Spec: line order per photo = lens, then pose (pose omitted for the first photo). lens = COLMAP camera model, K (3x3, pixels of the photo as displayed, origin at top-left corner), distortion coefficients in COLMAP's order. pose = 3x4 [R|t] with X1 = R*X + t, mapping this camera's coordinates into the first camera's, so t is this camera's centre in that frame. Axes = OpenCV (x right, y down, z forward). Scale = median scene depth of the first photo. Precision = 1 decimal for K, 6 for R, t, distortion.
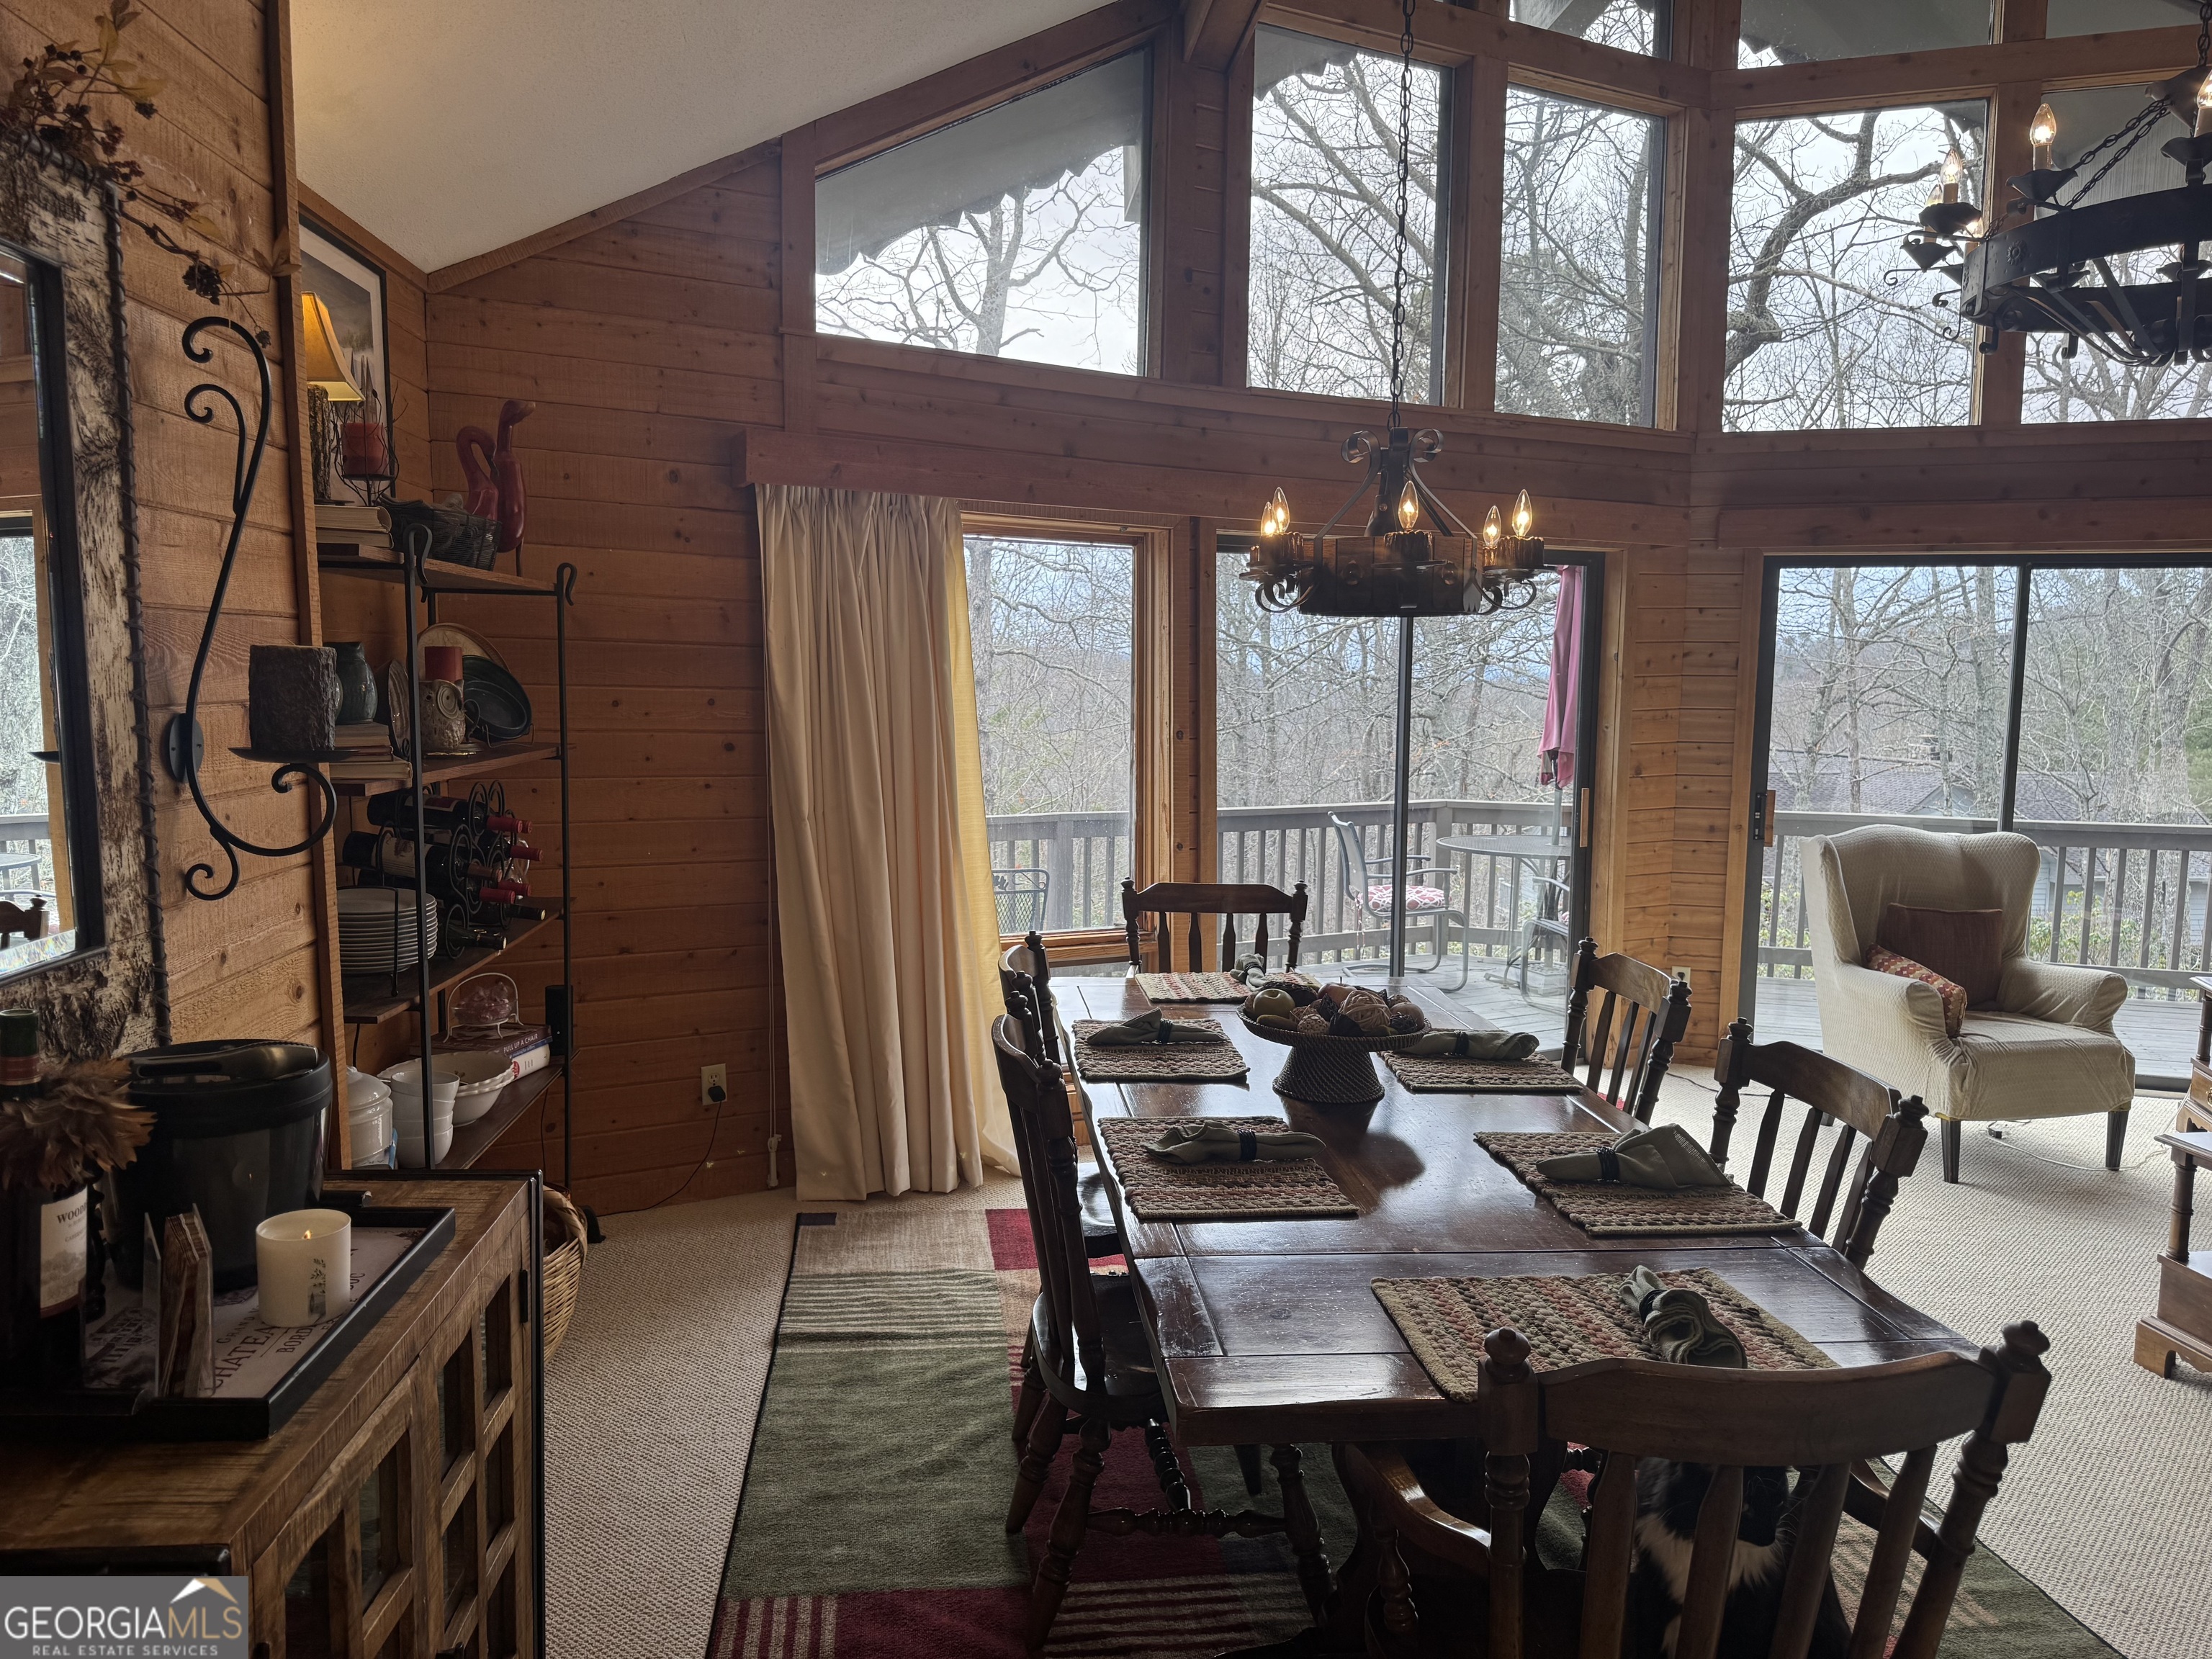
lens RADIAL K [[1555.4, 0, 1105.7], [0, 1555.4, 840.0], [0, 0, 1]] dist [0.042748, -0.045061]
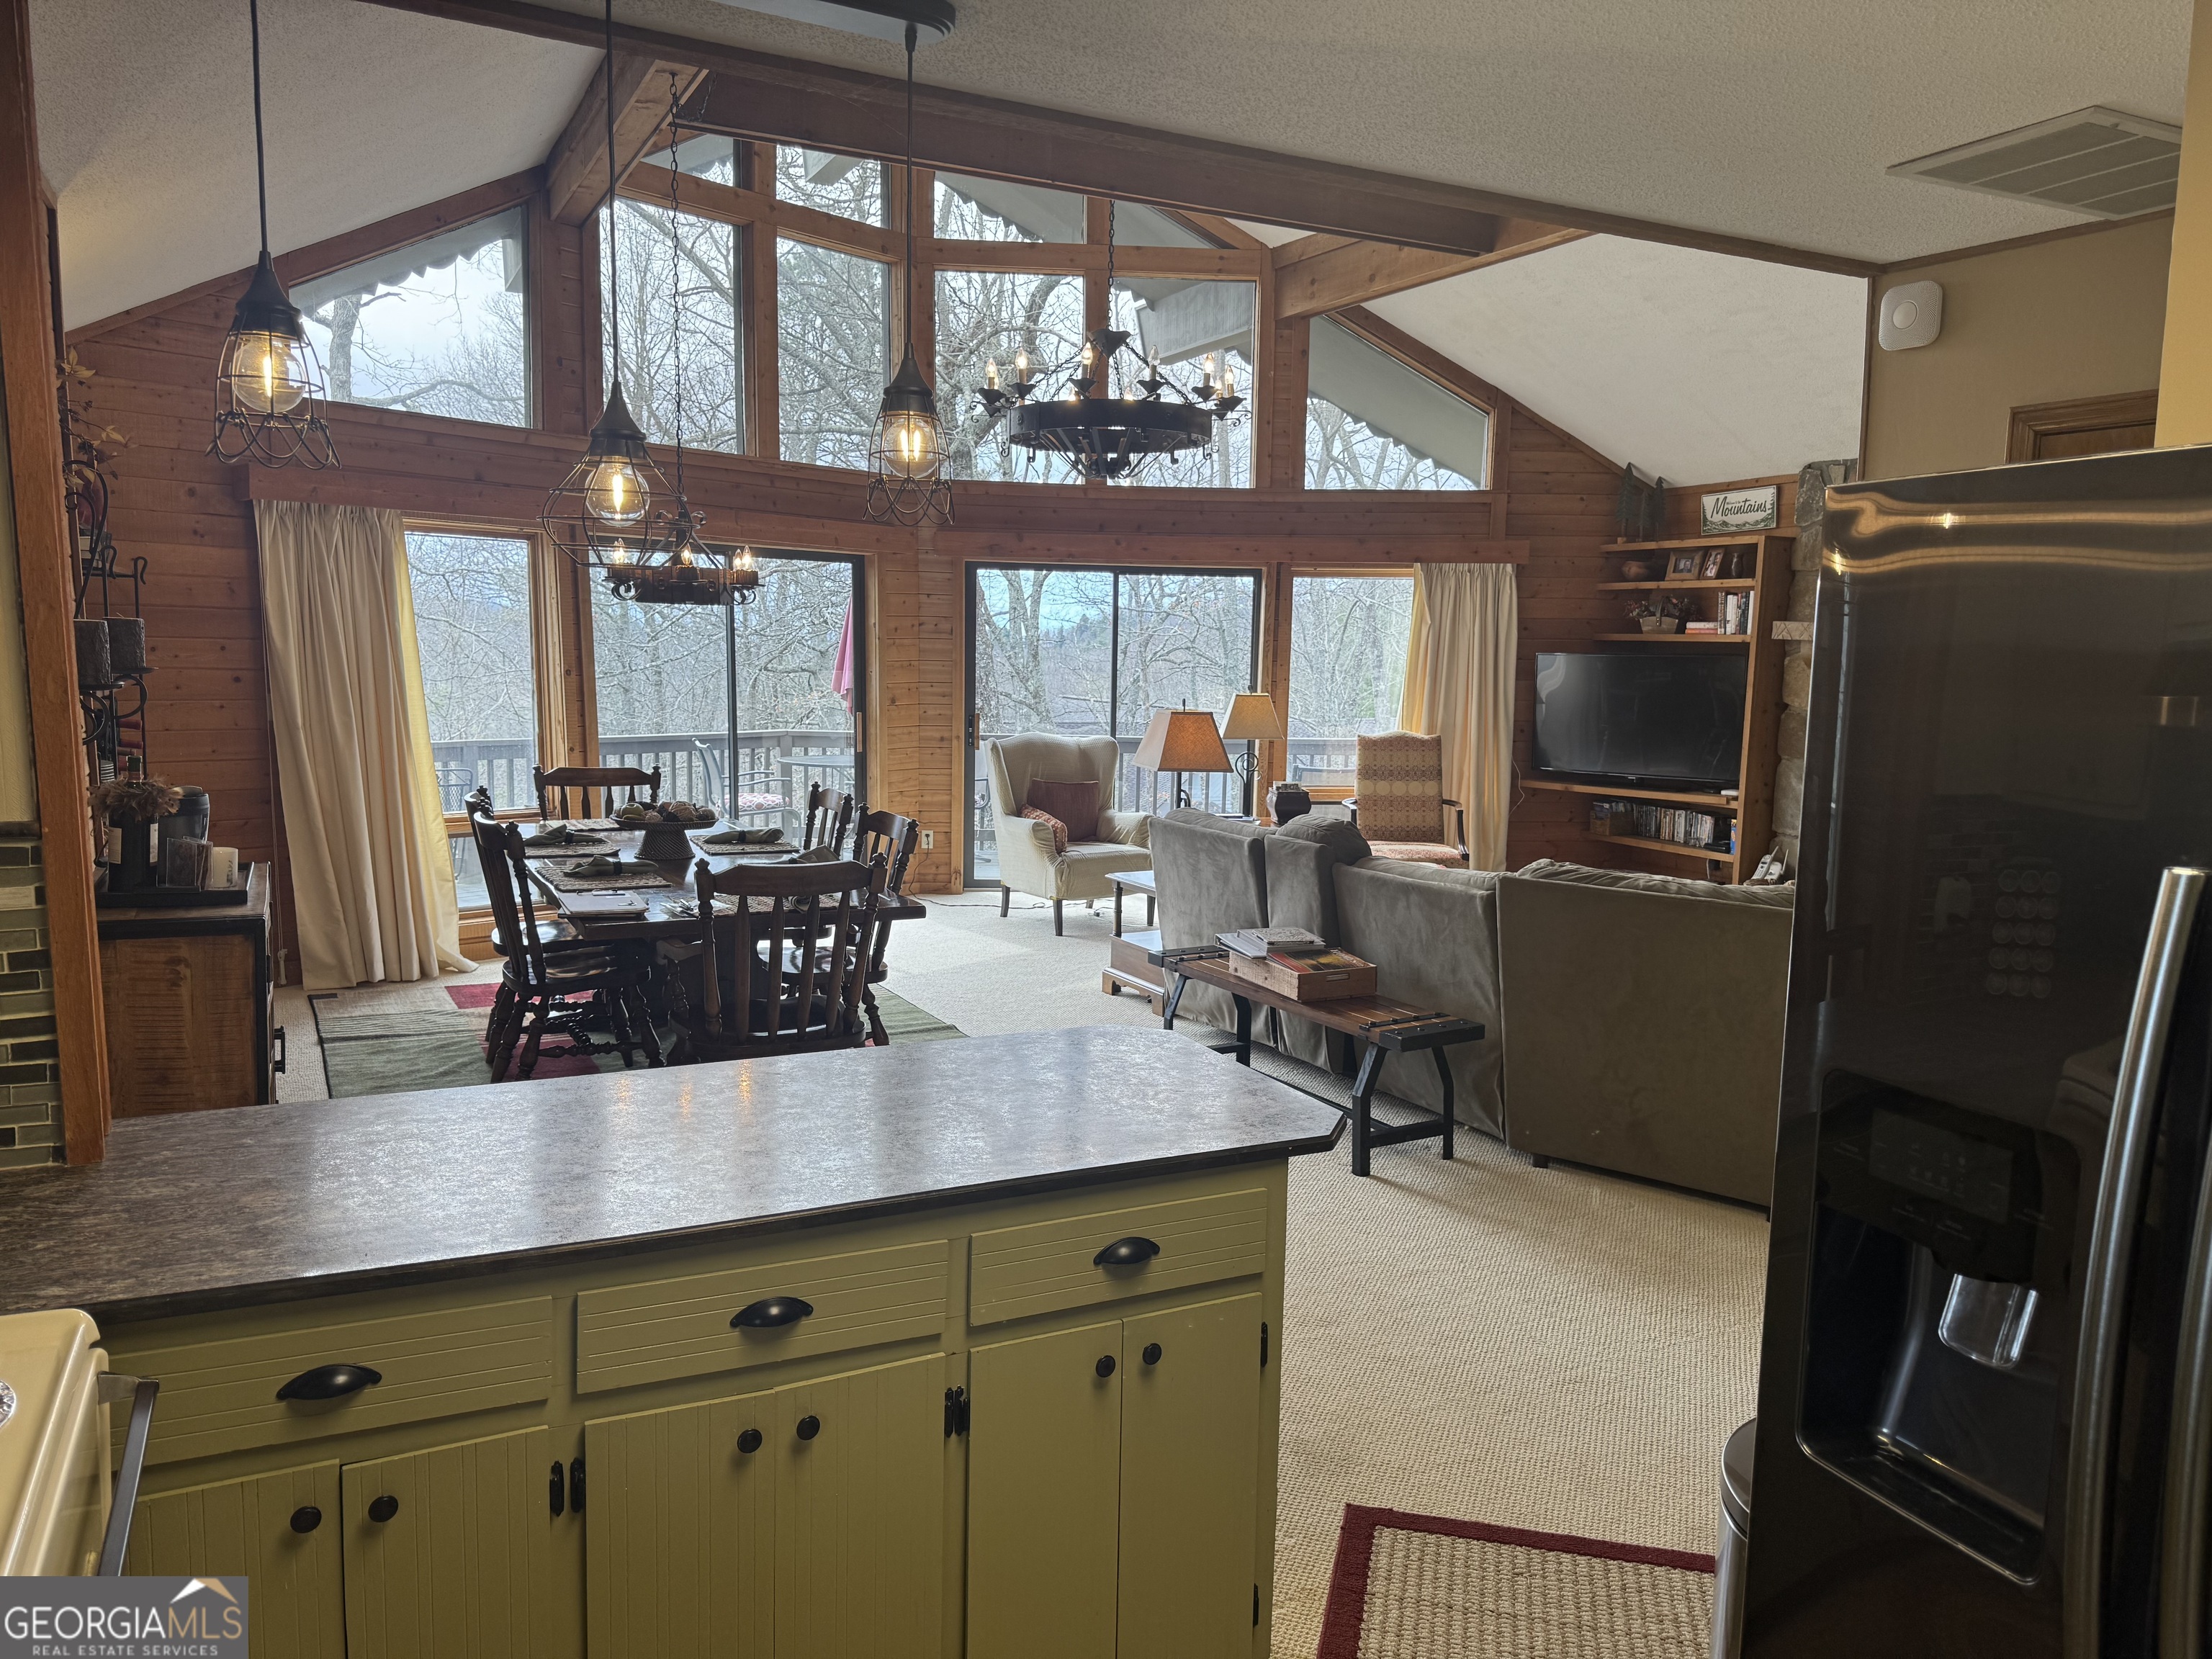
lens RADIAL K [[1555.4, 0, 1123.4], [0, 1555.4, 836.1], [0, 0, 1]] dist [0.042748, -0.045061]
pose [[0.923506, -0.038955, 0.381600, -0.041198], [0.029562, 0.999099, 0.030449, 0.062012], [-0.382443, -0.016839, 0.923826, -0.622741]]
